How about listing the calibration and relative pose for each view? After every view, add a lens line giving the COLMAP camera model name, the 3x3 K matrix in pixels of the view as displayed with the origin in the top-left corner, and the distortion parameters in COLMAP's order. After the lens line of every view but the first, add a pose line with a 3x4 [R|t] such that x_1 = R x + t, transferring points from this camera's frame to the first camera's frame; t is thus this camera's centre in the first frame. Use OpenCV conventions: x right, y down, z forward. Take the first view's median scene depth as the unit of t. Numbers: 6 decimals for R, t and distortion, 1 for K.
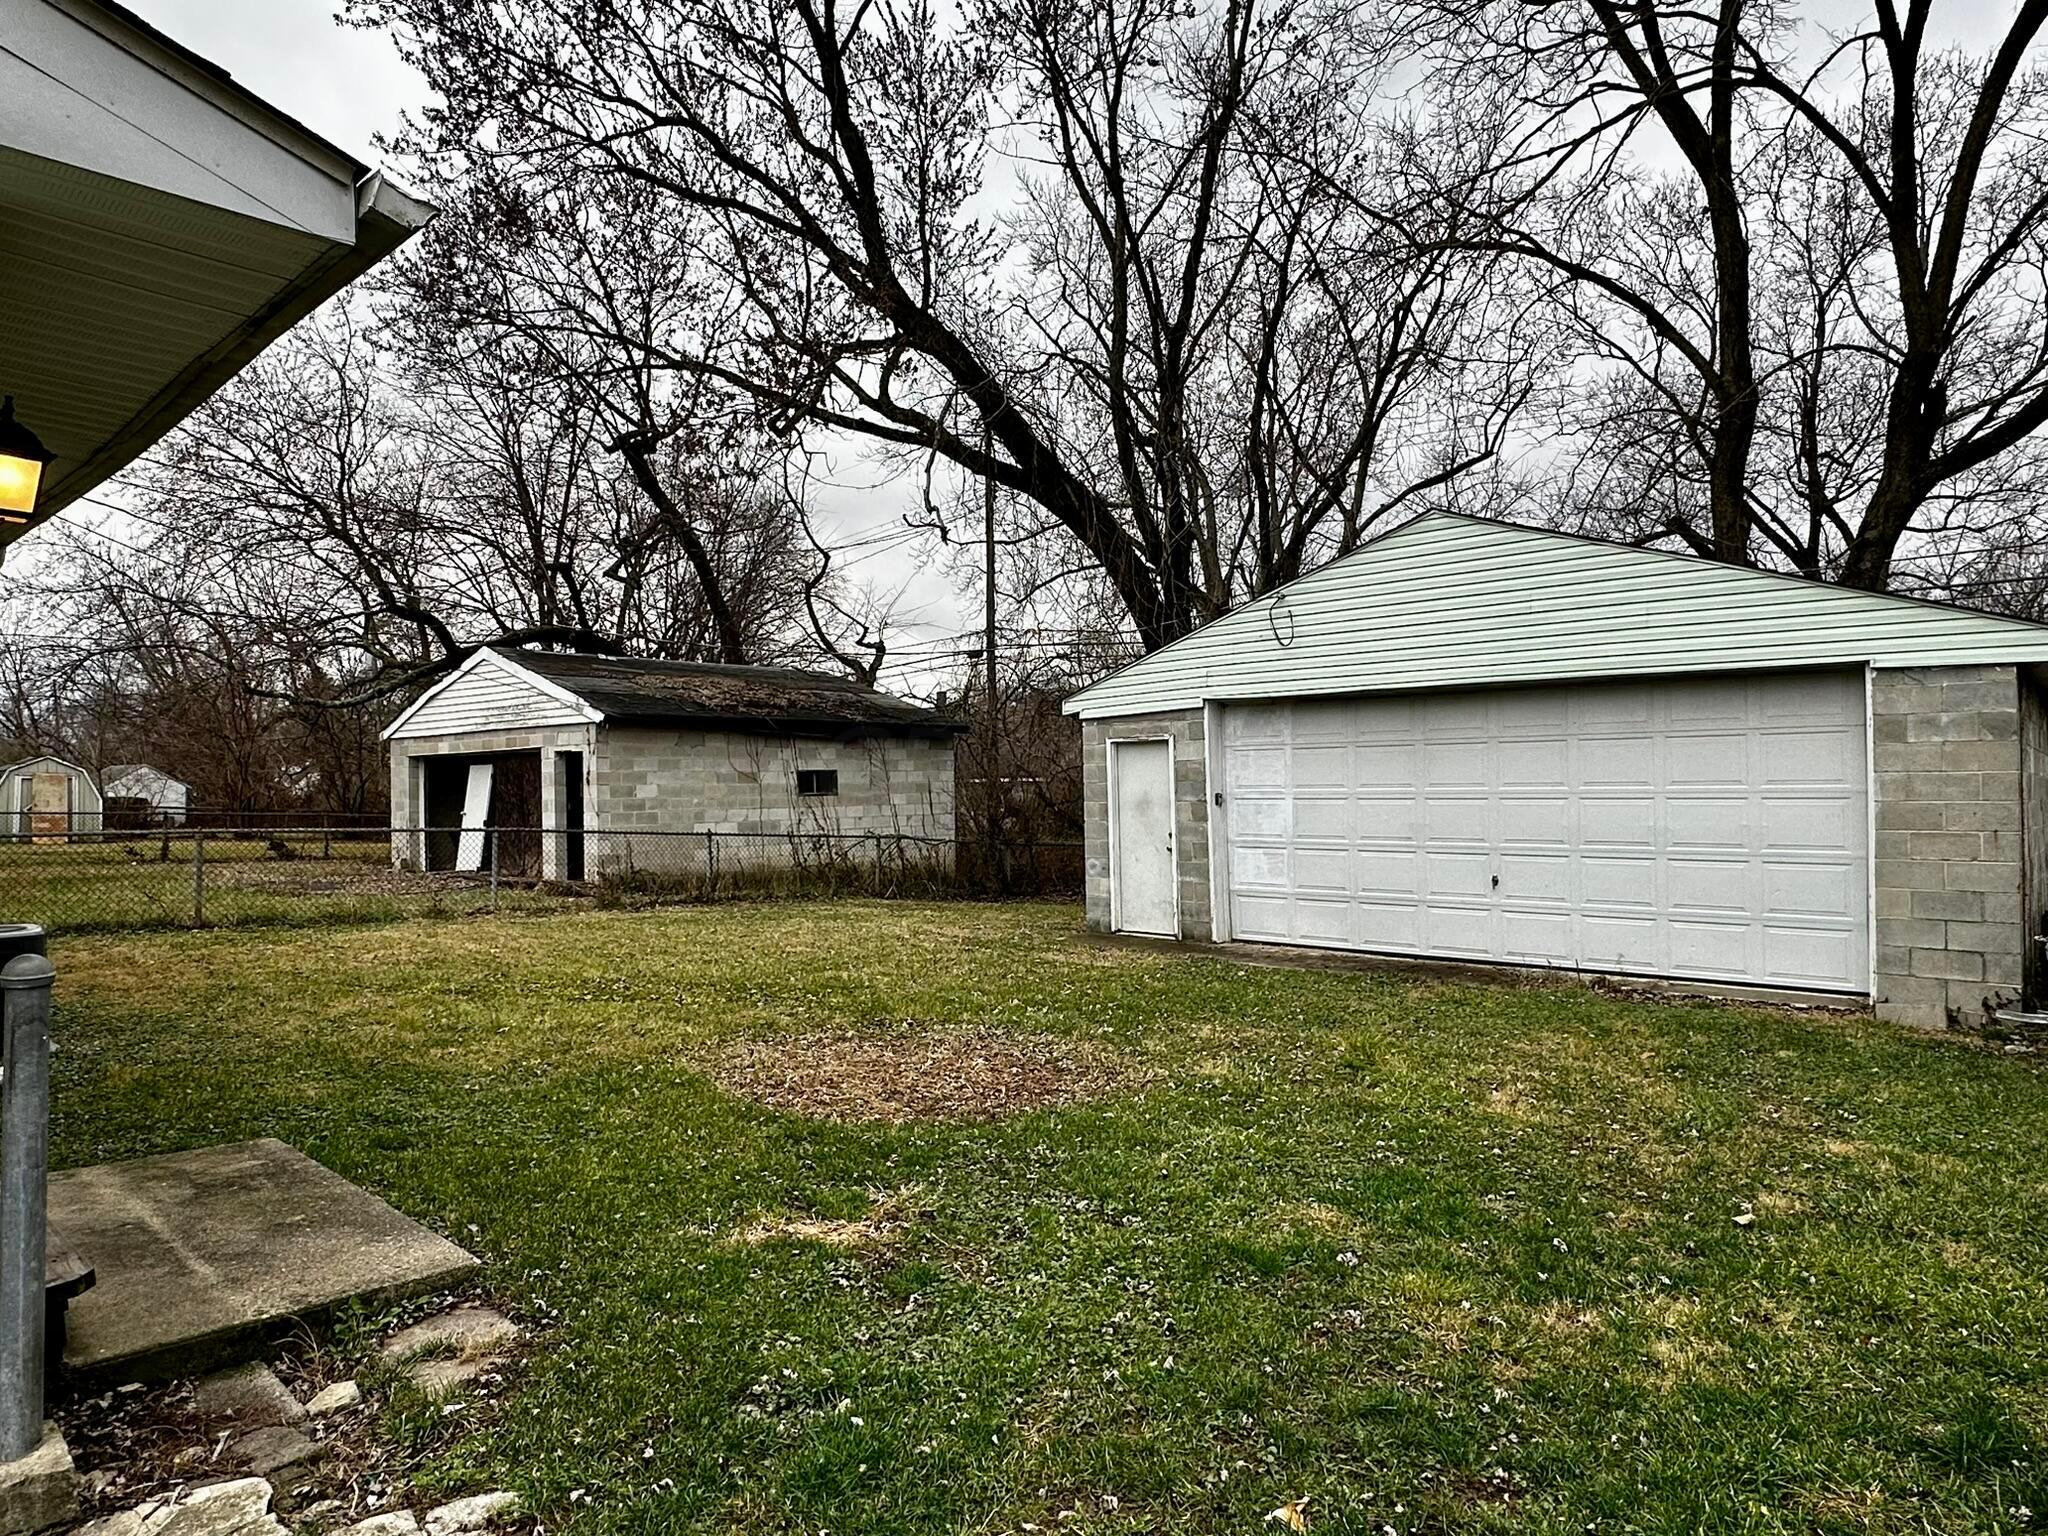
lens RADIAL K [[1268.1, 0, 1024.1], [0, 1268.1, 770.3], [0, 0, 1]] dist [-0.000145, 0.000006]
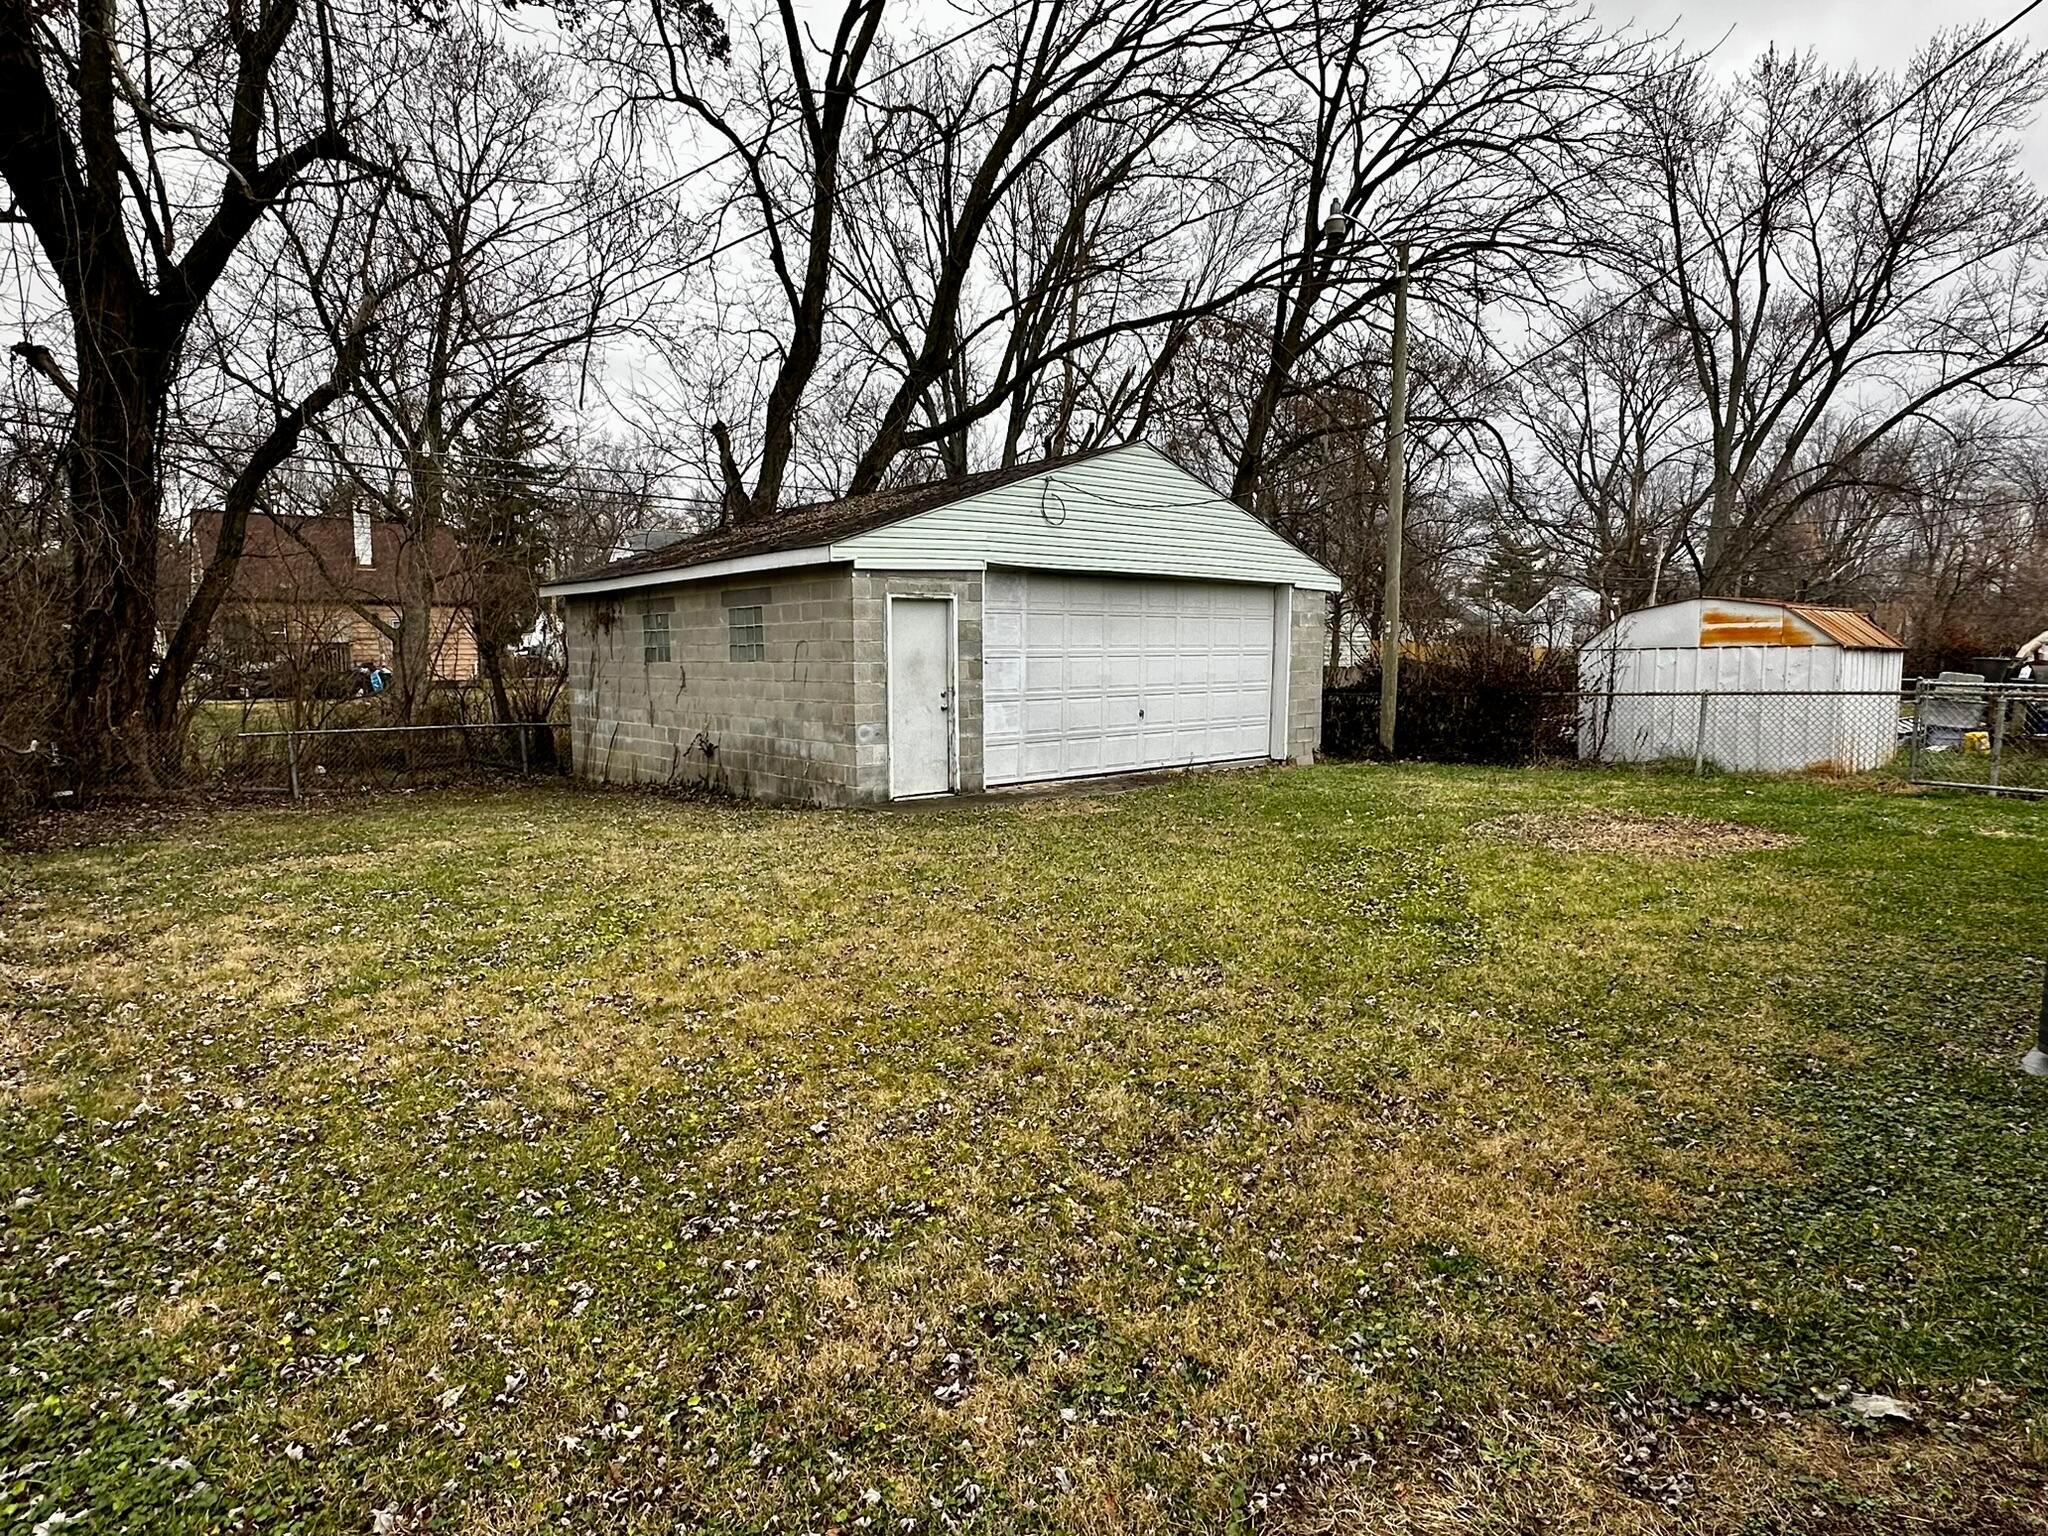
lens RADIAL K [[1139.1, 0, 1023.8], [0, 1139.1, 768.3], [0, 0, 1]] dist [0.002301, -0.003072]
pose [[0.108970, -0.098276, 0.989175, -0.794807], [-0.011179, 0.994917, 0.100078, 0.018583], [-0.993982, -0.021963, 0.107317, 0.854178]]
